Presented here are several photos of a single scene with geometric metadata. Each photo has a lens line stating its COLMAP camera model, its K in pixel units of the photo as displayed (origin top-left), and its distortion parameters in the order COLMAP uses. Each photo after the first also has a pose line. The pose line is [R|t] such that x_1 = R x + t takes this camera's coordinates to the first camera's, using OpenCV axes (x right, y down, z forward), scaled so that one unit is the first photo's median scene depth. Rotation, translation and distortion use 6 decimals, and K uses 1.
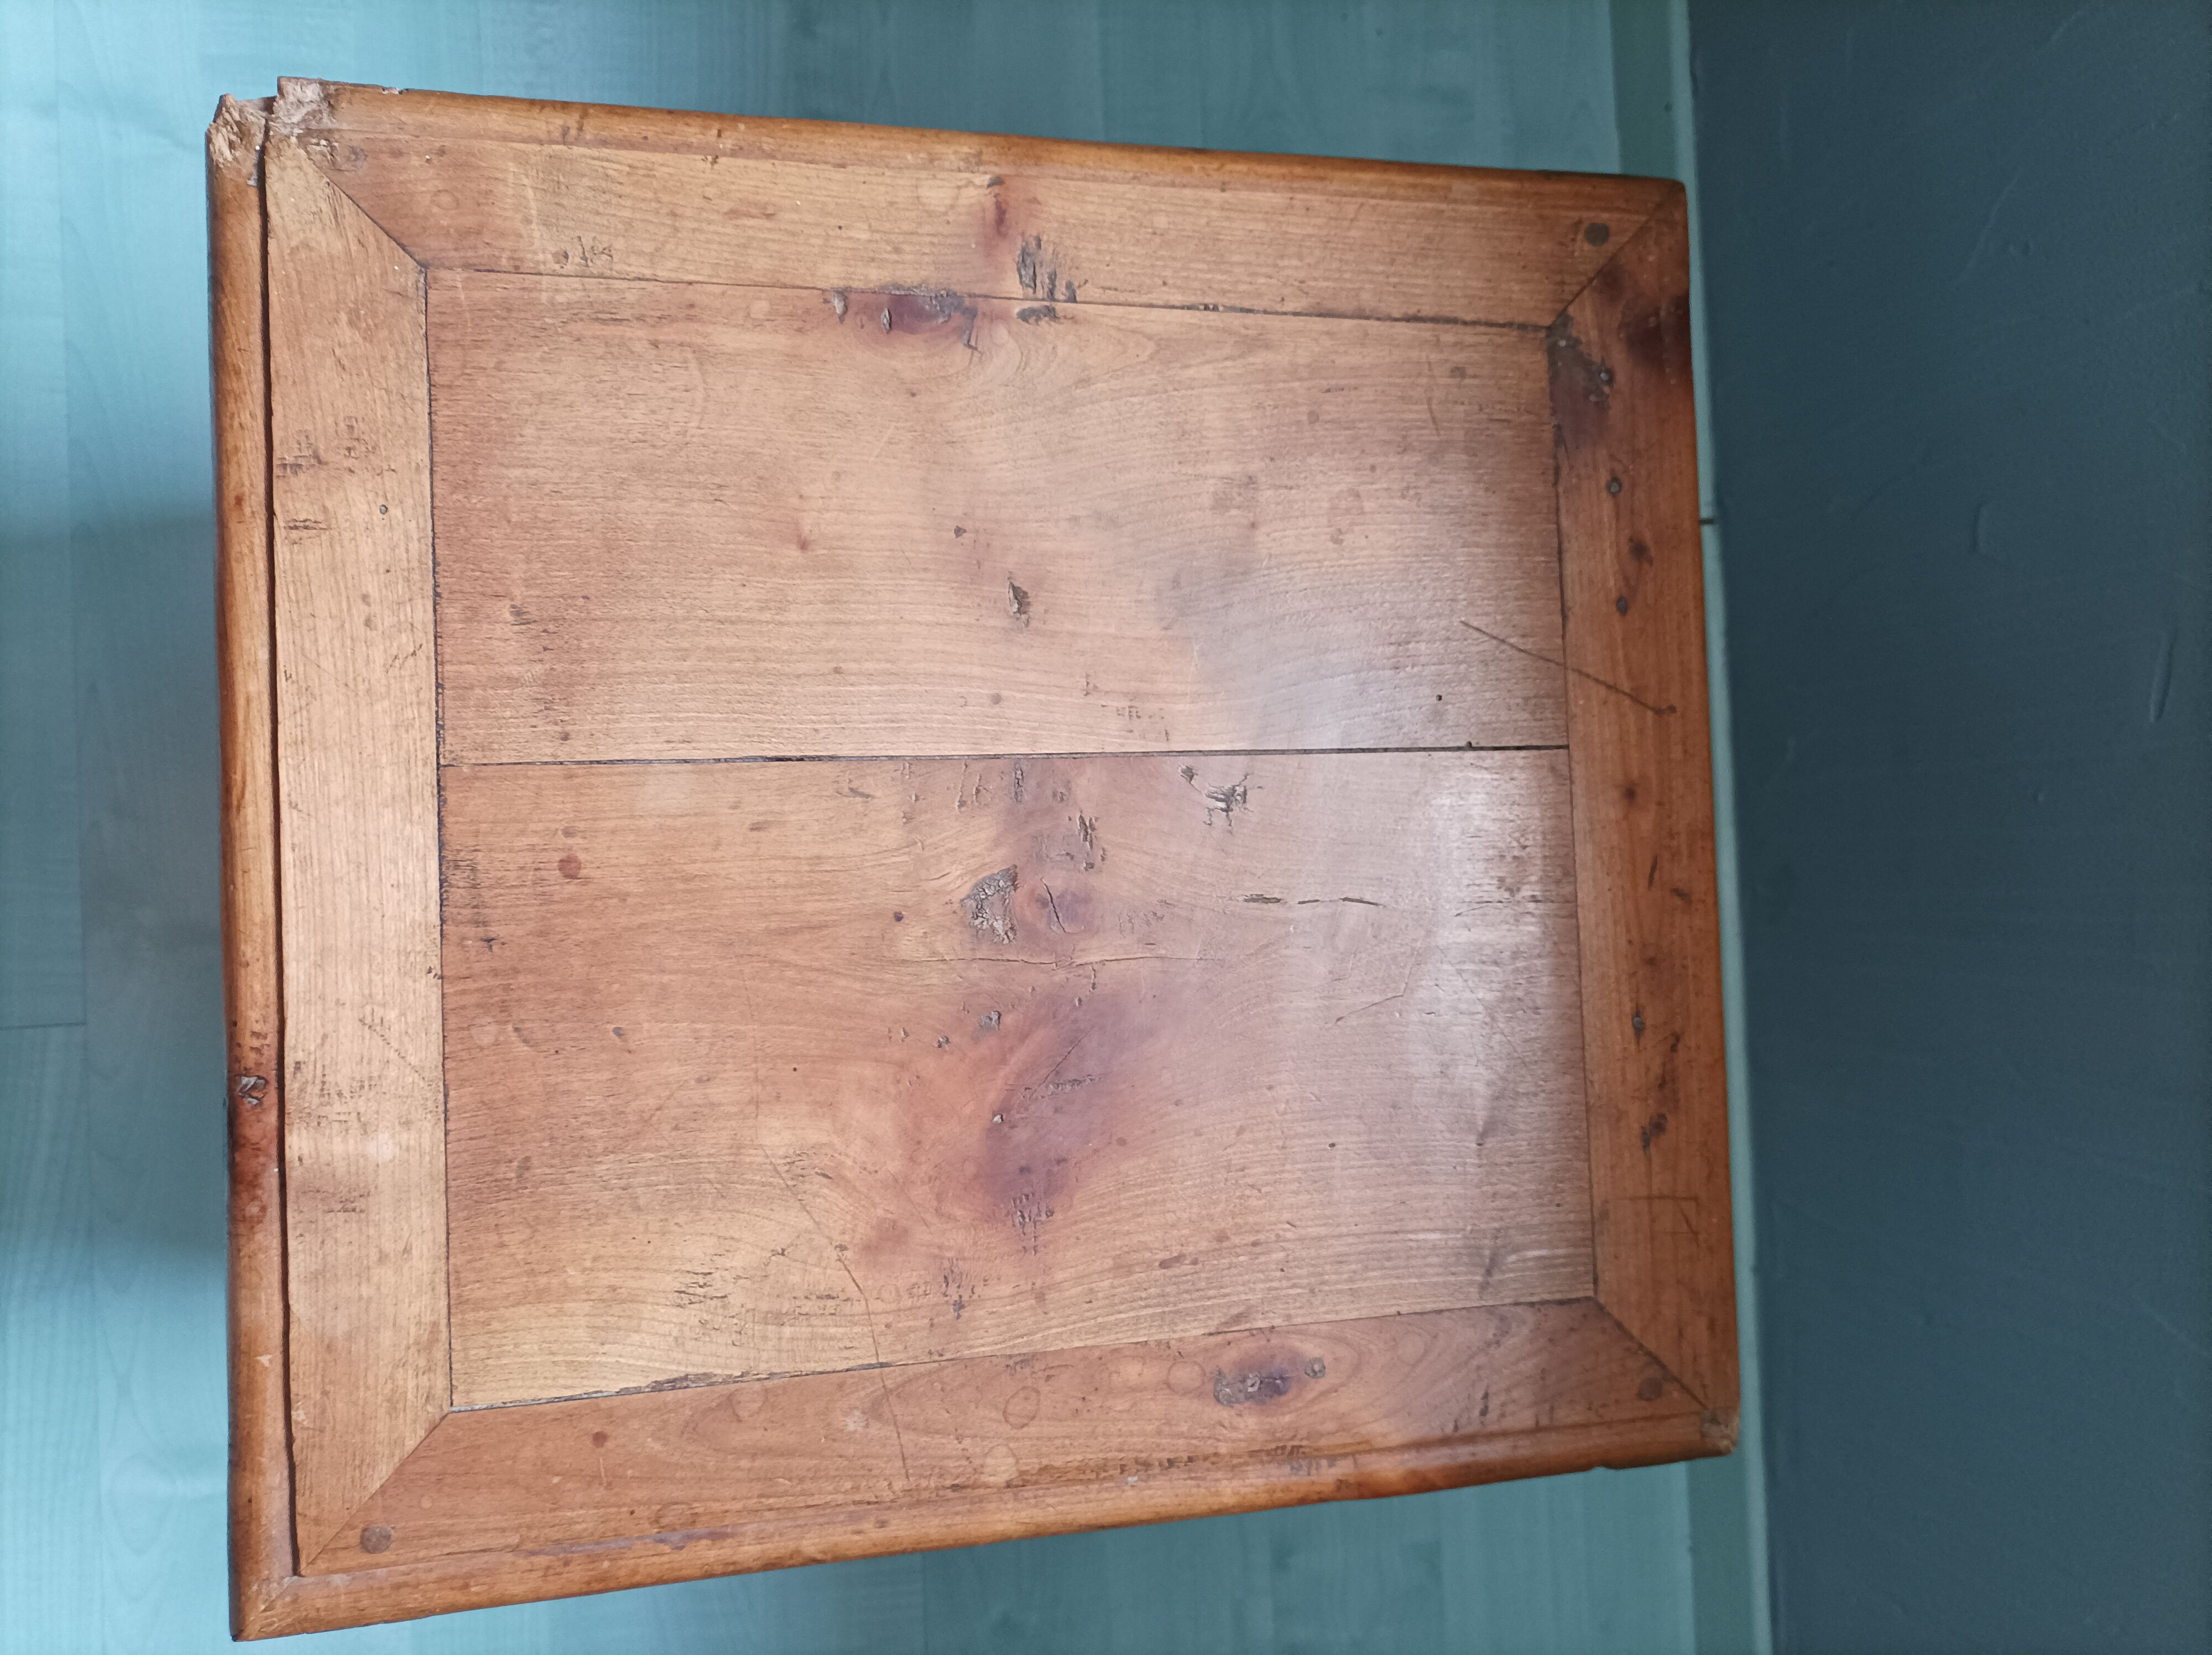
lens RADIAL K [[1646.5, 0, 1099.8], [0, 1646.5, 830.9], [0, 0, 1]] dist [0.003030, 0.002799]
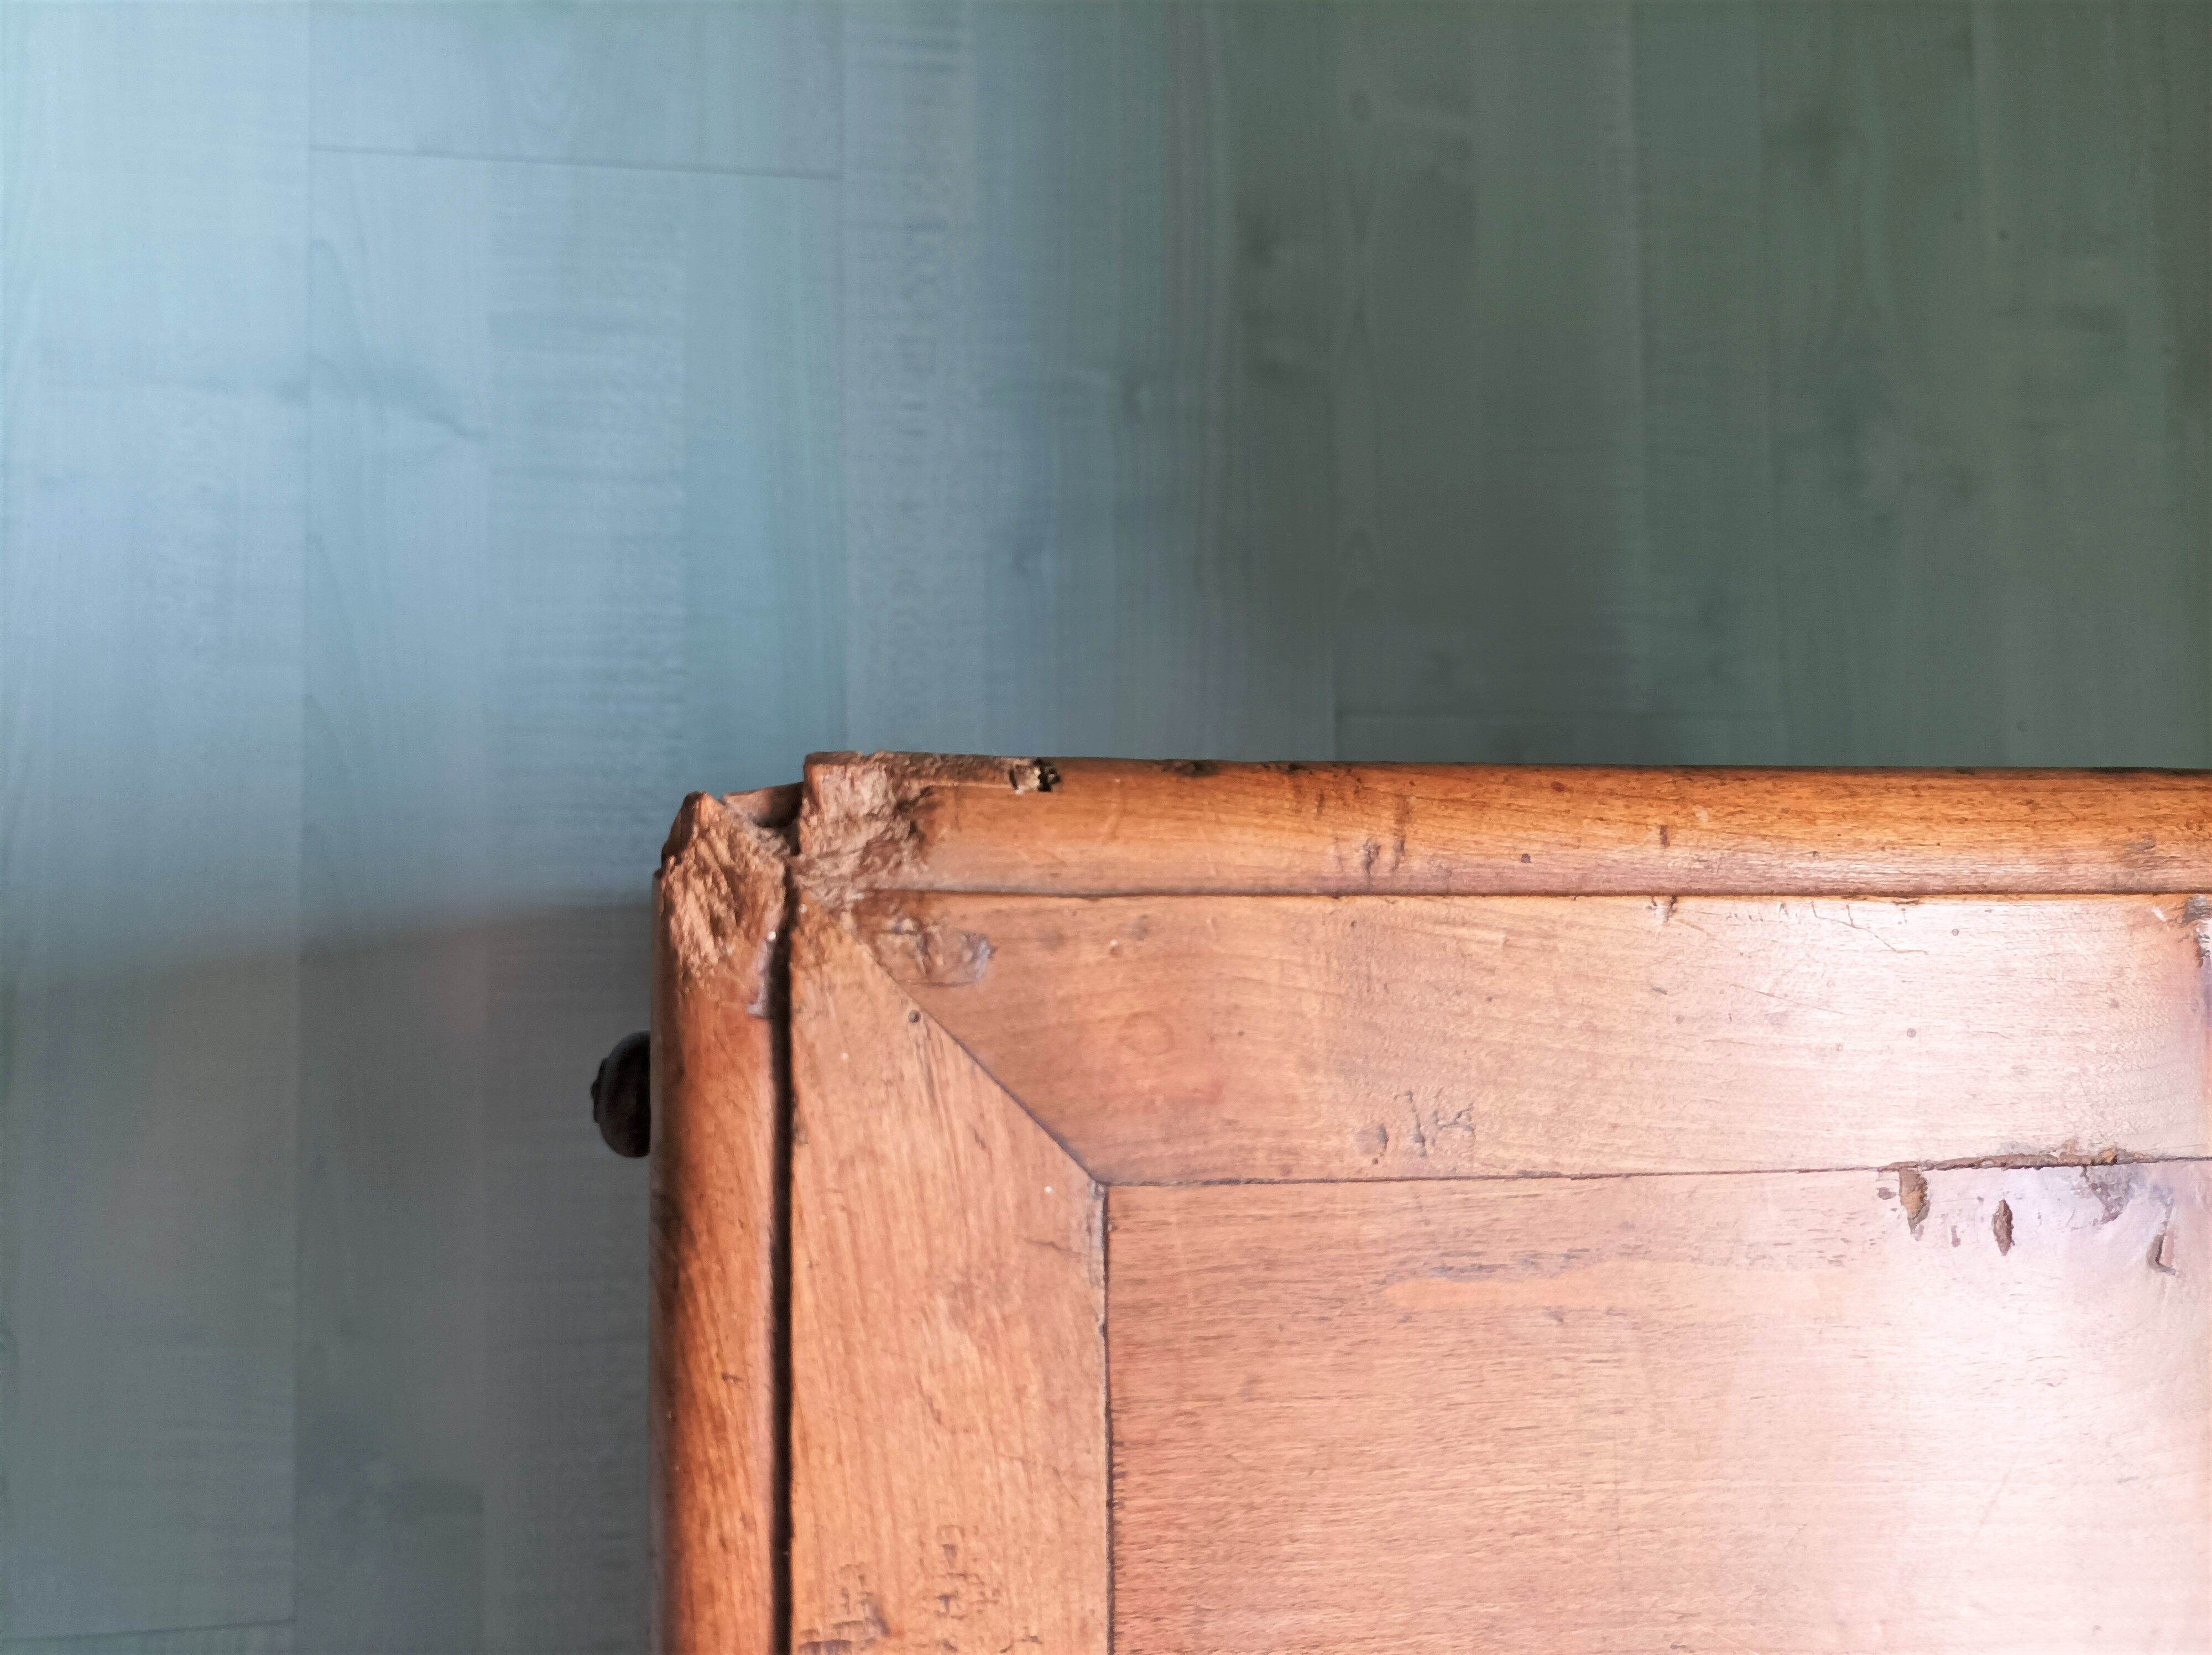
lens RADIAL K [[1646.5, 0, 1111.0], [0, 1646.5, 823.9], [0, 0, 1]] dist [0.003030, 0.002799]
pose [[0.996410, 0.024357, -0.081074, -0.370953], [-0.026381, 0.999364, -0.023996, -0.431168], [0.080438, 0.026049, 0.996419, 0.529067]]
